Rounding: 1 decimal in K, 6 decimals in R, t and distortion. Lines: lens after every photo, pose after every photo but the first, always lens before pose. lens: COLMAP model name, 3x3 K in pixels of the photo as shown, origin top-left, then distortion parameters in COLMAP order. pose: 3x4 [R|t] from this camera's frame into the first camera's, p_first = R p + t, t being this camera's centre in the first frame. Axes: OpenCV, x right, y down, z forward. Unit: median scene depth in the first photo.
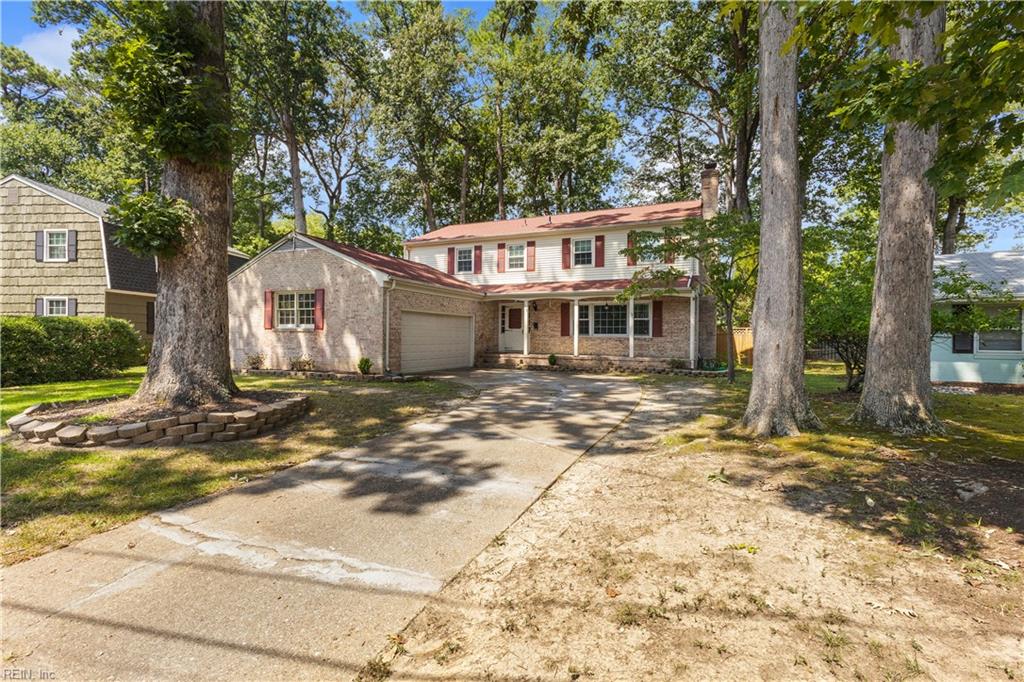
lens RADIAL K [[475.0, 0, 514.8], [0, 475.0, 334.0], [0, 0, 1]] dist [0.000949, 0.000536]
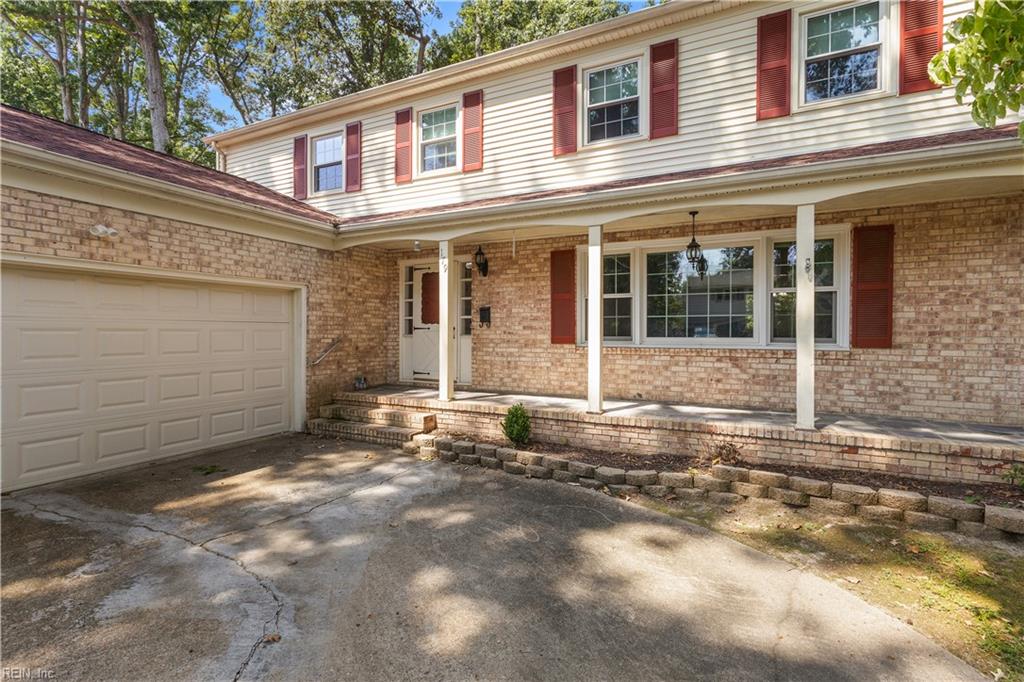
lens RADIAL K [[468.6, 0, 509.5], [0, 468.6, 340.6], [0, 0, 1]] dist [0.000614, 0.000424]
pose [[0.999285, -0.005395, -0.037413, 0.080921], [0.006213, 0.999743, 0.021782, -0.005695], [0.037286, -0.021999, 0.999062, 0.661683]]
